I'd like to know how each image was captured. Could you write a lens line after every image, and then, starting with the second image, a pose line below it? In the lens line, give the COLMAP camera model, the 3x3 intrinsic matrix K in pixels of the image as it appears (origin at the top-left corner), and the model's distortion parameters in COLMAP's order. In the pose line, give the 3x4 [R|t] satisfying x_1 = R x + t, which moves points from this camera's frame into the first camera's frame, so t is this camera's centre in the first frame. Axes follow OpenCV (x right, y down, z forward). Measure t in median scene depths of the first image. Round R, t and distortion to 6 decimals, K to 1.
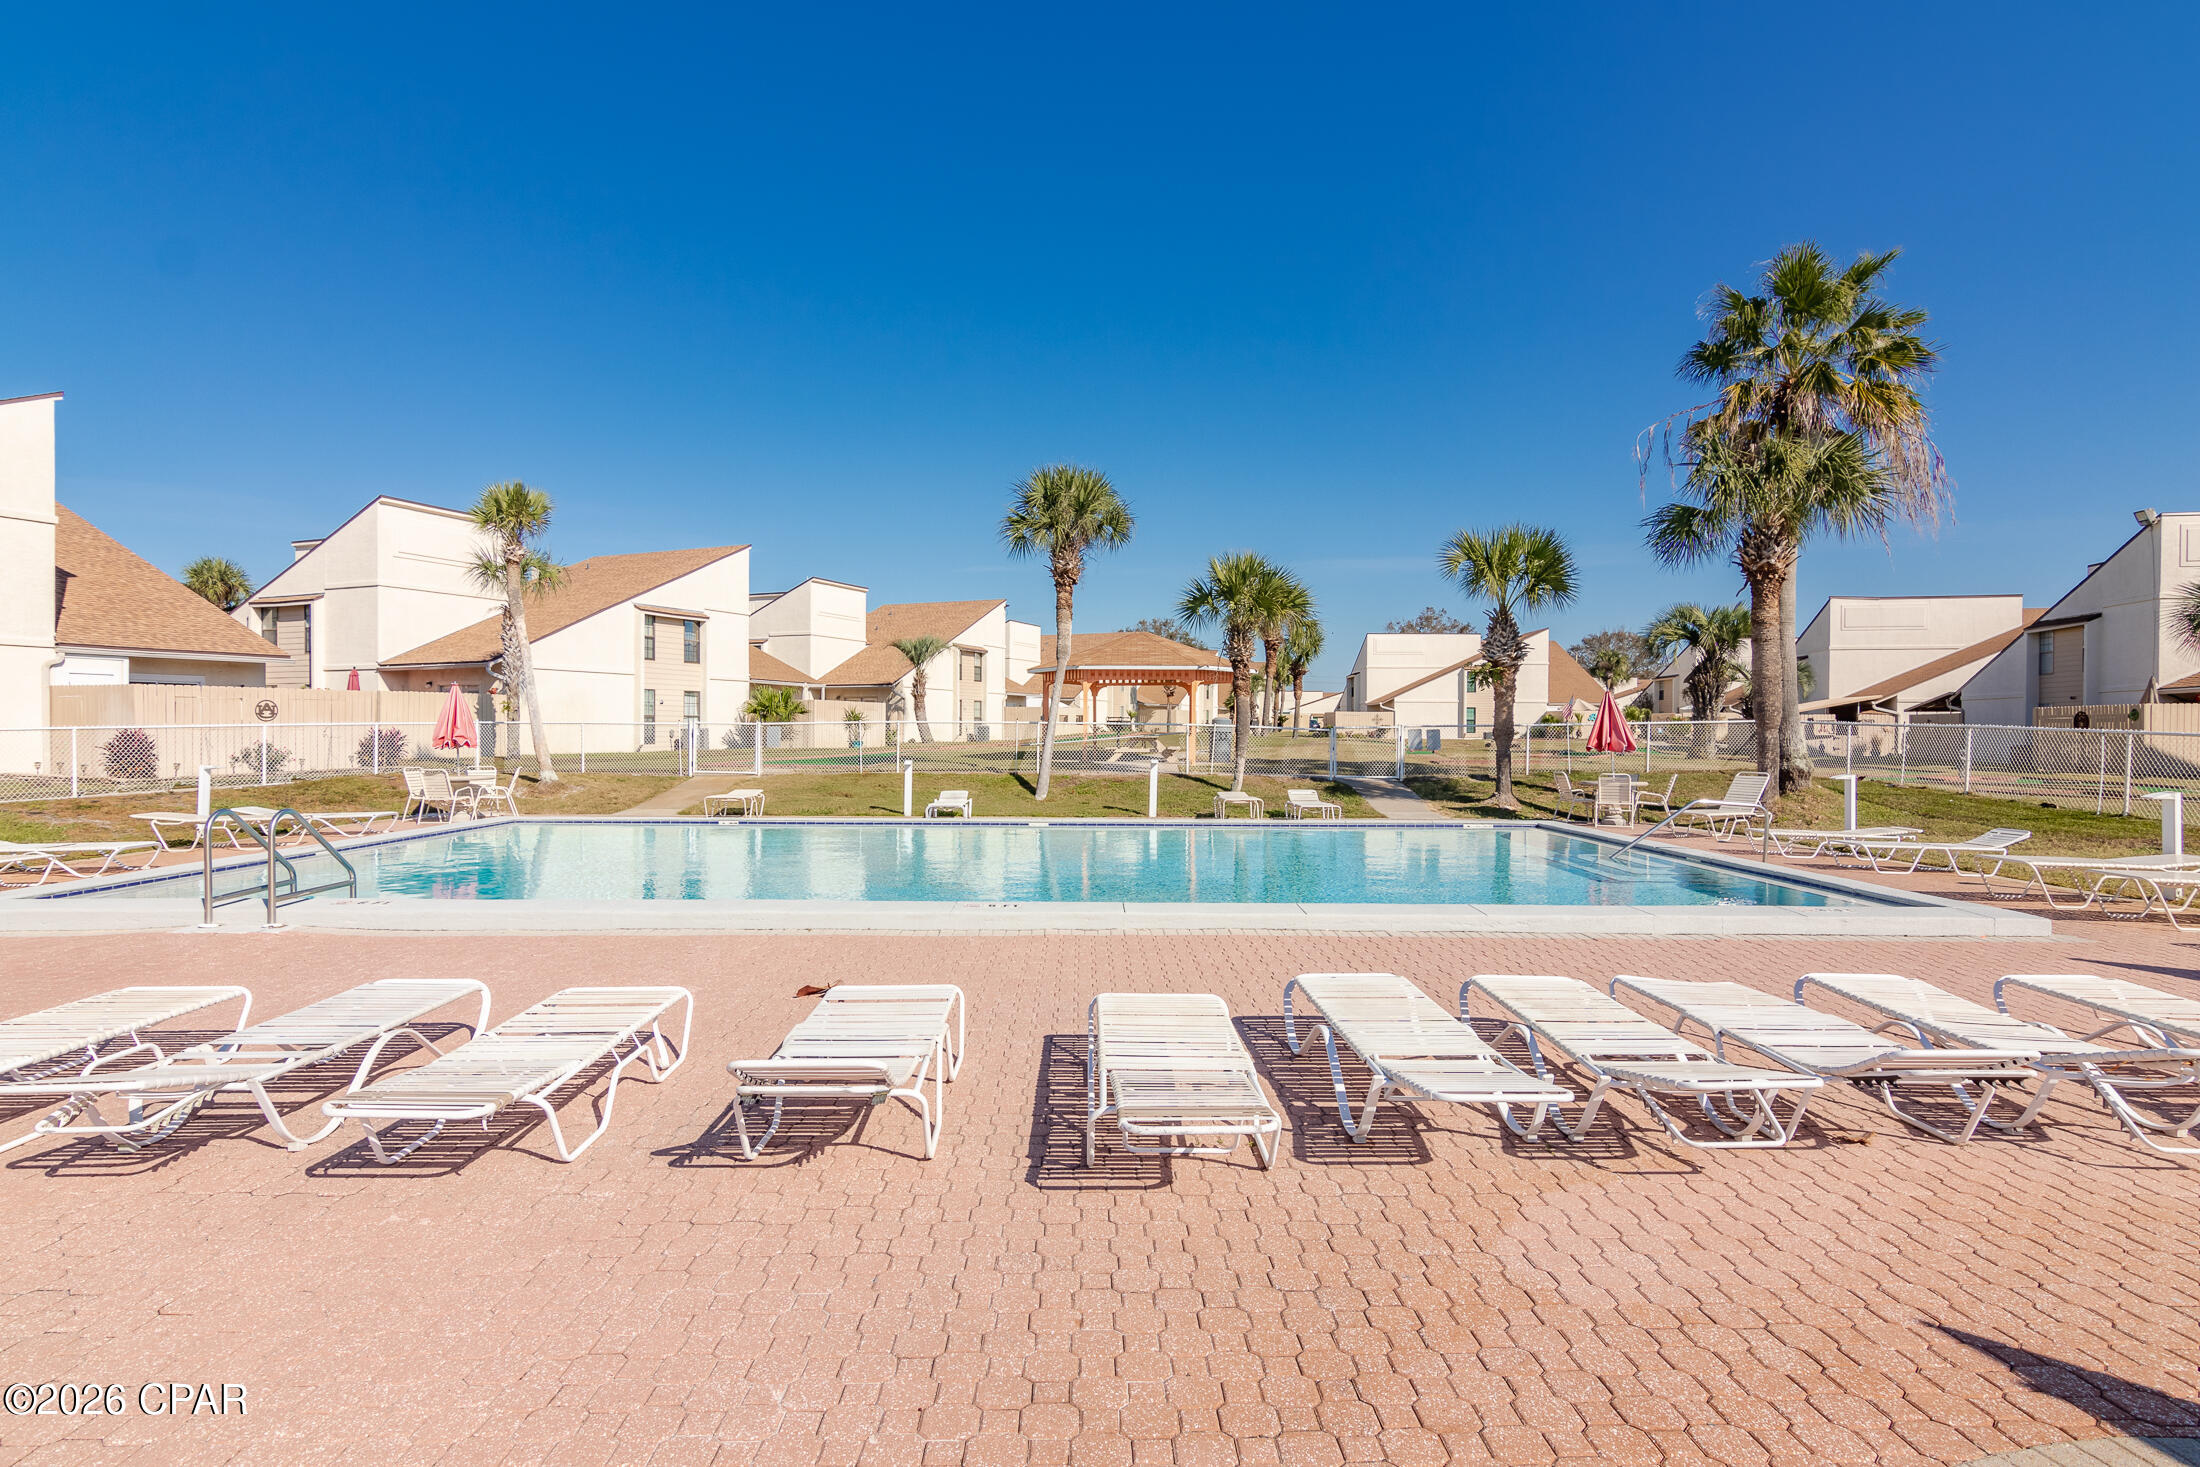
lens RADIAL K [[1143.3, 0, 1100.0], [0, 1143.3, 733.5], [0, 0, 1]] dist [0.030085, 0.000102]
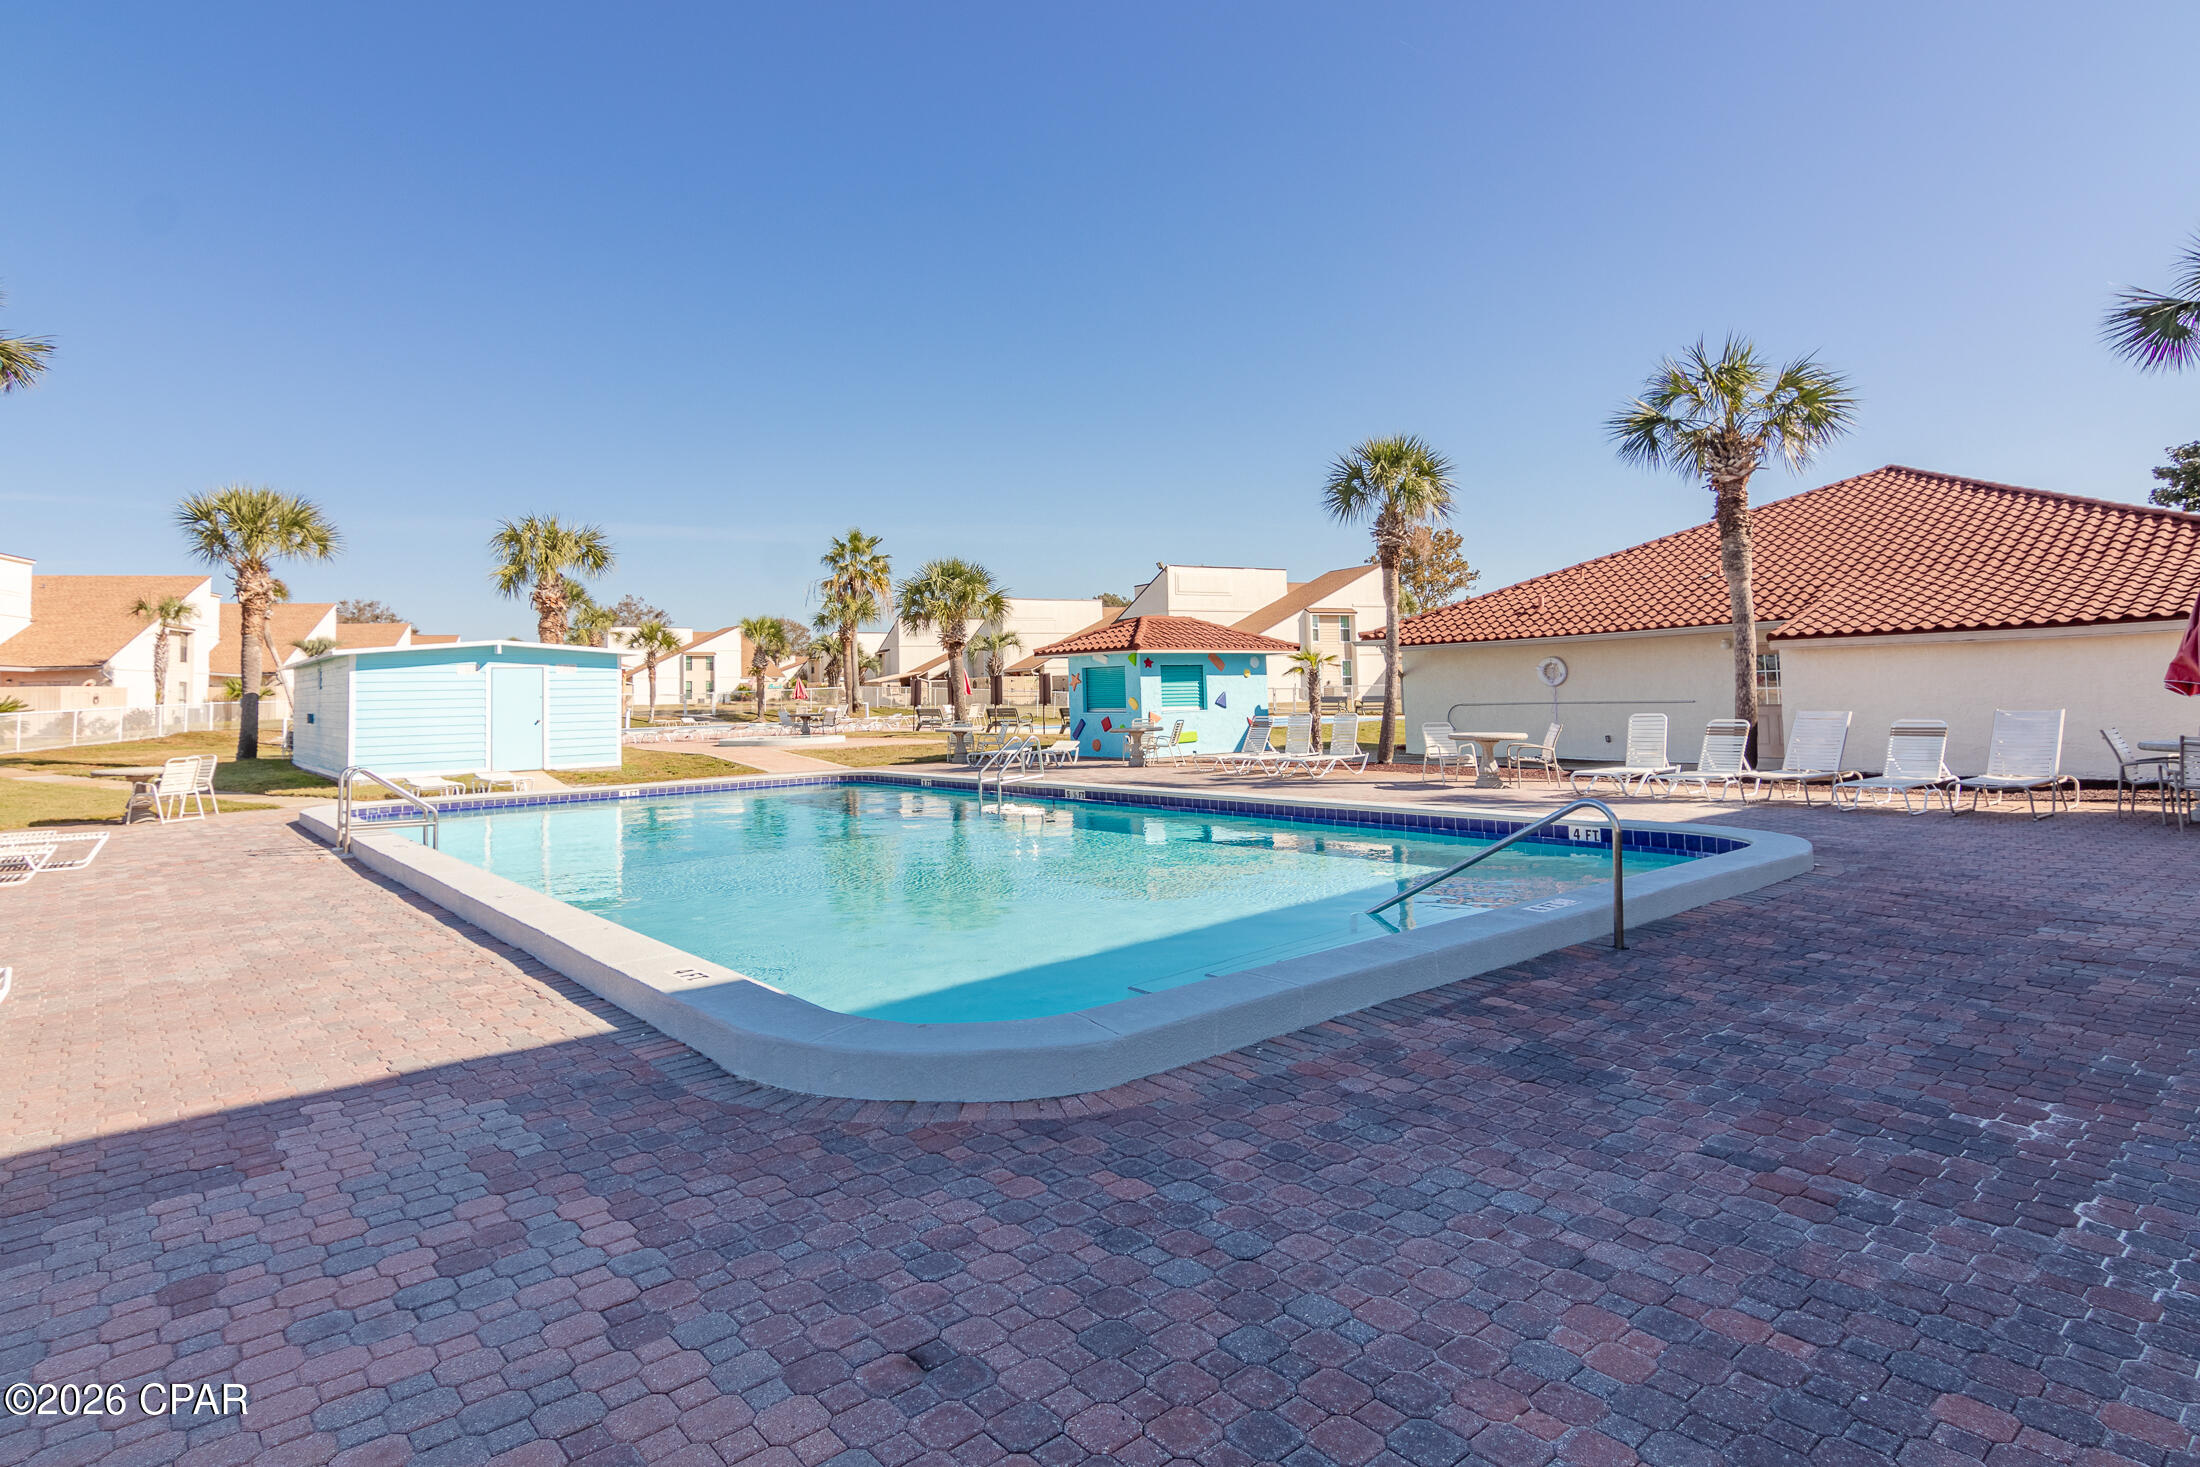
lens RADIAL K [[1195.6, 0, 1109.7], [0, 1195.6, 614.0], [0, 0, 1]] dist [0.002743, 0.000710]
pose [[0.765839, 0.018757, 0.642759, -0.539966], [0.029480, 0.997499, -0.064235, 0.011118], [-0.642357, 0.068143, 0.763370, -1.088284]]
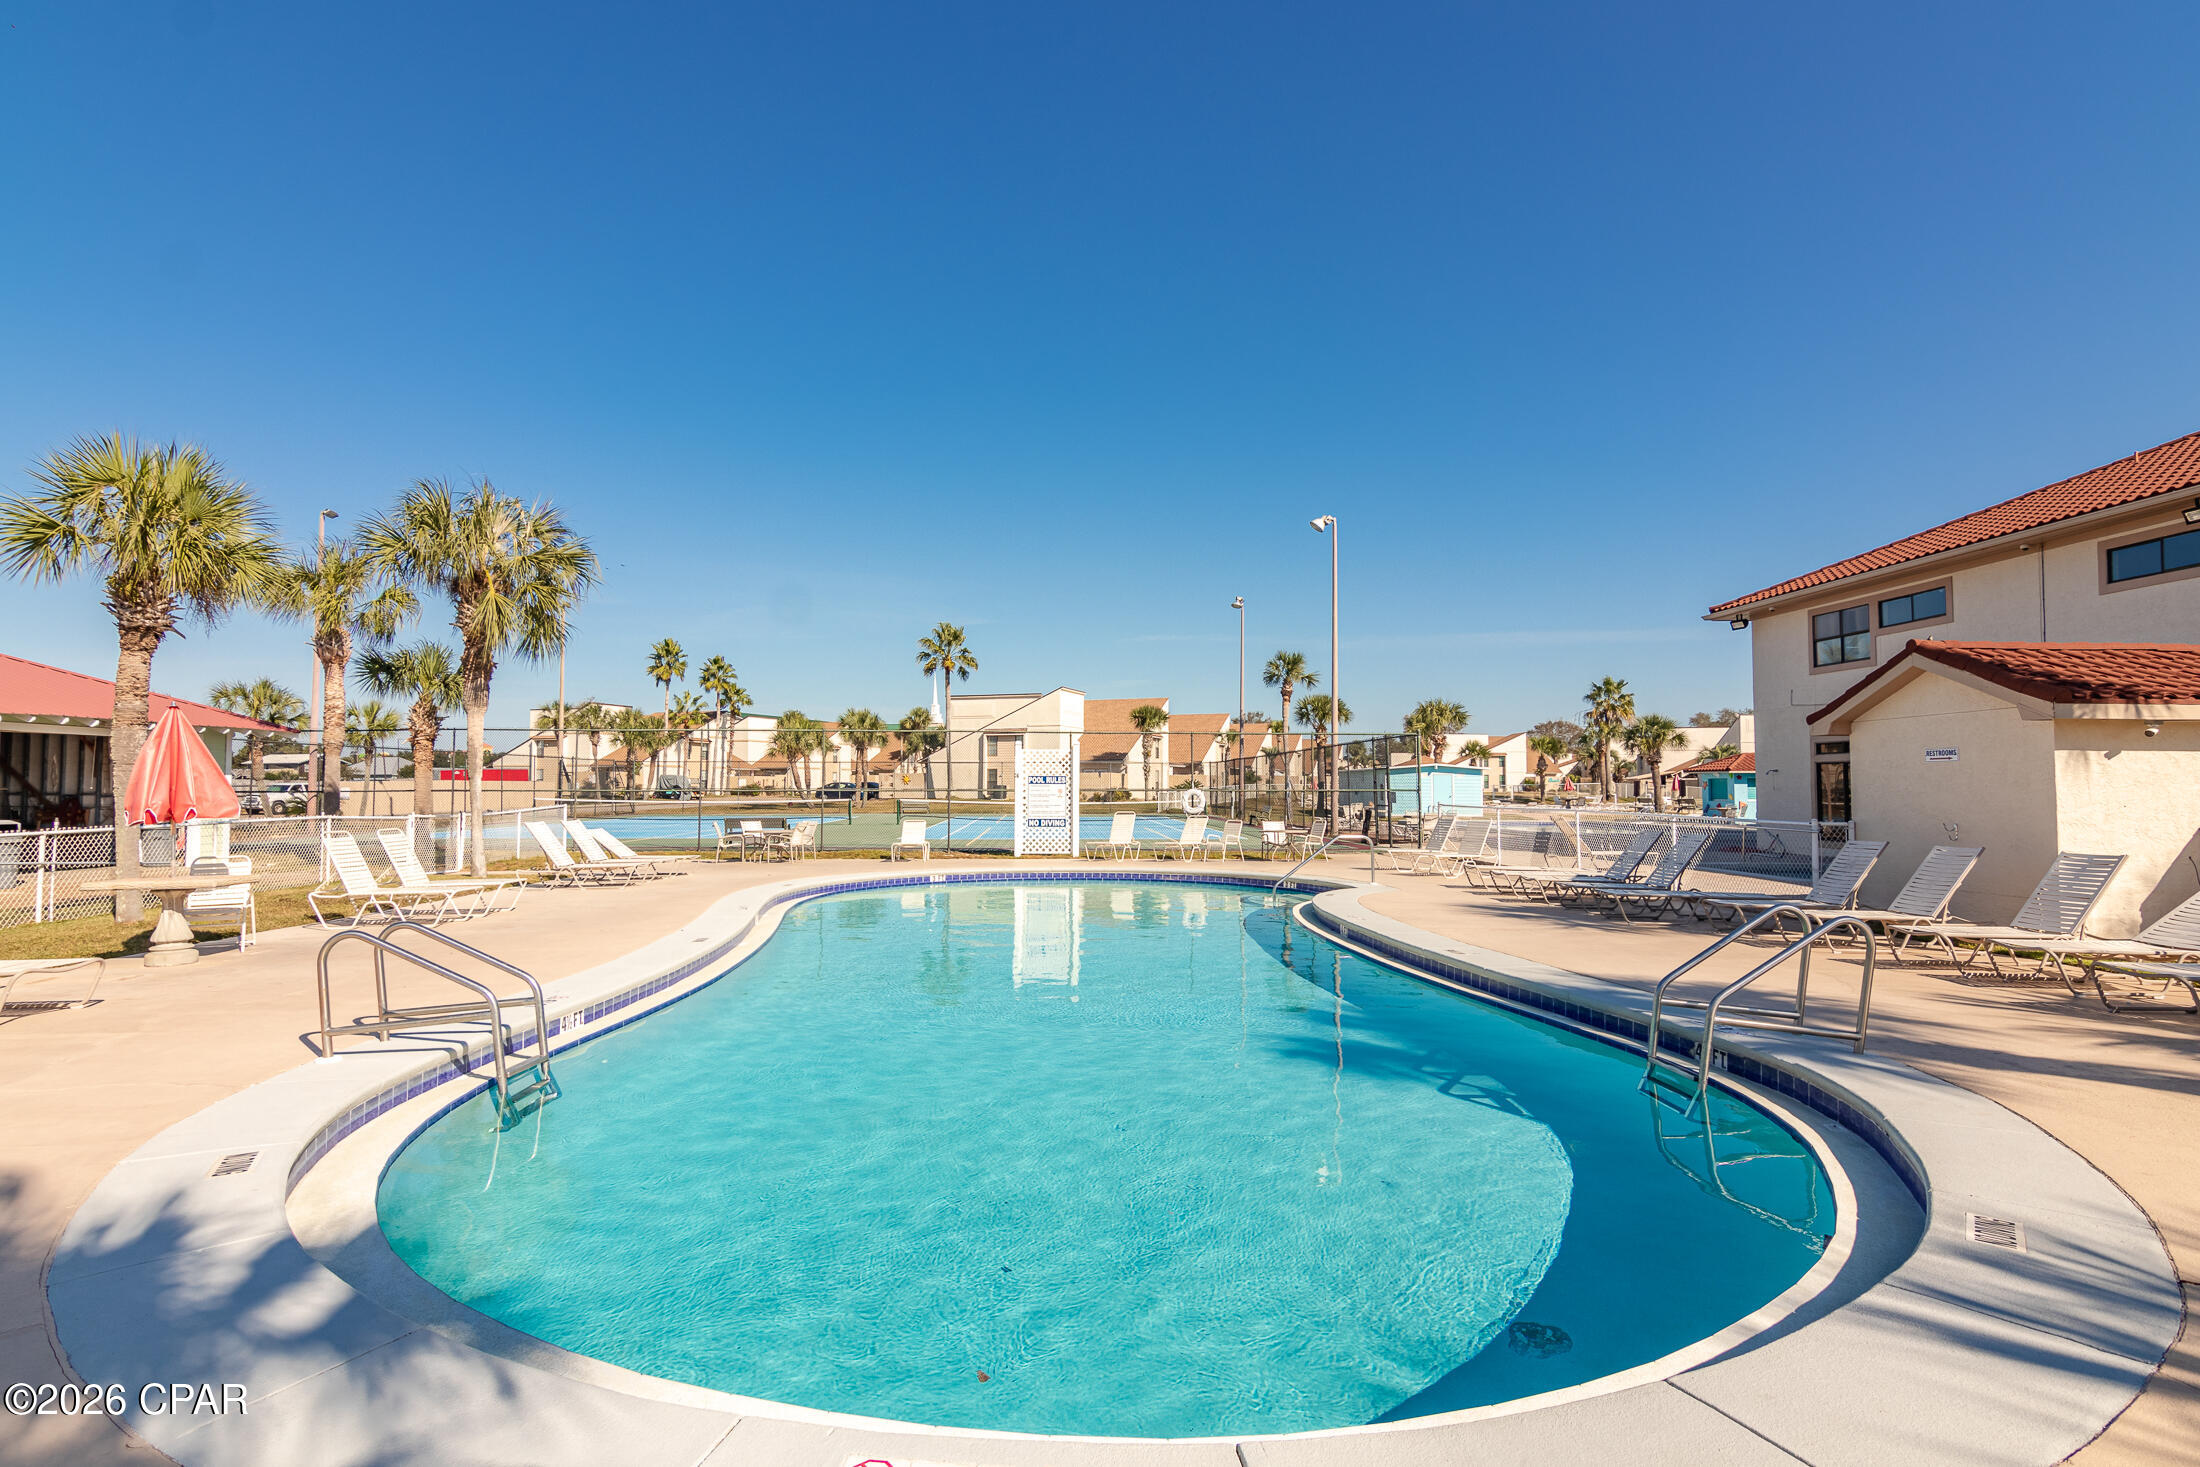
lens RADIAL K [[1116.5, 0, 1100.0], [0, 1116.5, 733.5], [0, 0, 1]] dist [-0.000539, 0.000197]
pose [[0.999264, 0.001227, 0.038338, -0.921730], [0.000789, 0.998619, -0.052523, 0.012465], [-0.038350, 0.052515, 0.997884, -1.948849]]
